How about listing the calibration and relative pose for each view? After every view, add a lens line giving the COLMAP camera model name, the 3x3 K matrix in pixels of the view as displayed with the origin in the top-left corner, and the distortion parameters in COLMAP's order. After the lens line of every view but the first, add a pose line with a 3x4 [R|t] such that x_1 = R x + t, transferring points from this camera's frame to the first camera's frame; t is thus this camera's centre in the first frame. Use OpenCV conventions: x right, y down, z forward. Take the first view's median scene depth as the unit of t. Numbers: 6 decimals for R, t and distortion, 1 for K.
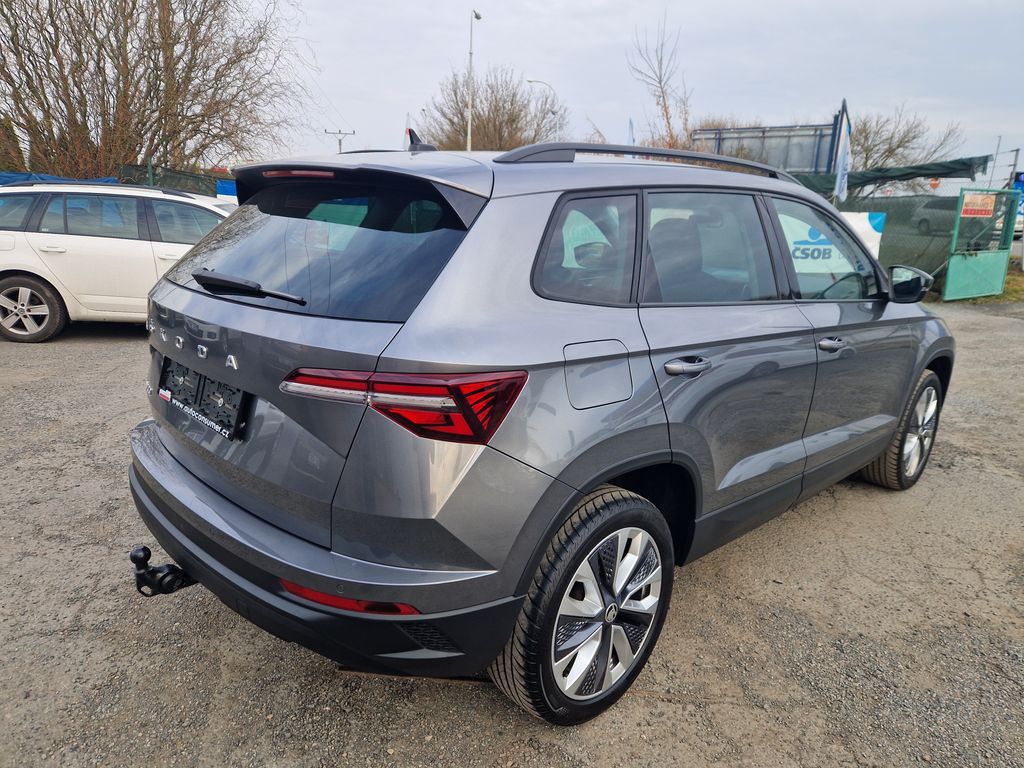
lens RADIAL K [[678.2, 0, 512.0], [0, 678.2, 384.0], [0, 0, 1]] dist [0.028067, -0.007017]
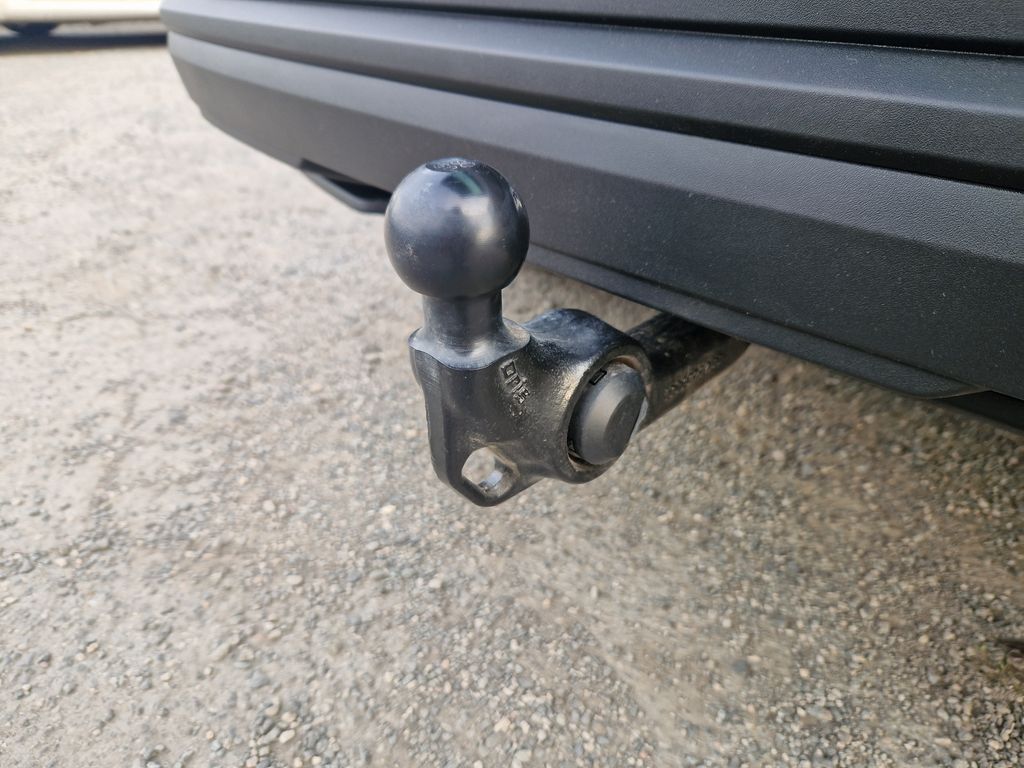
lens RADIAL K [[709.8, 0, 512.0], [0, 709.8, 384.0], [0, 0, 1]] dist [0.004504, -0.001116]
pose [[0.998431, -0.051027, -0.023048, -0.387480], [0.055593, 0.952457, 0.299558, 0.174735], [0.006667, -0.300369, 0.953800, 0.633474]]
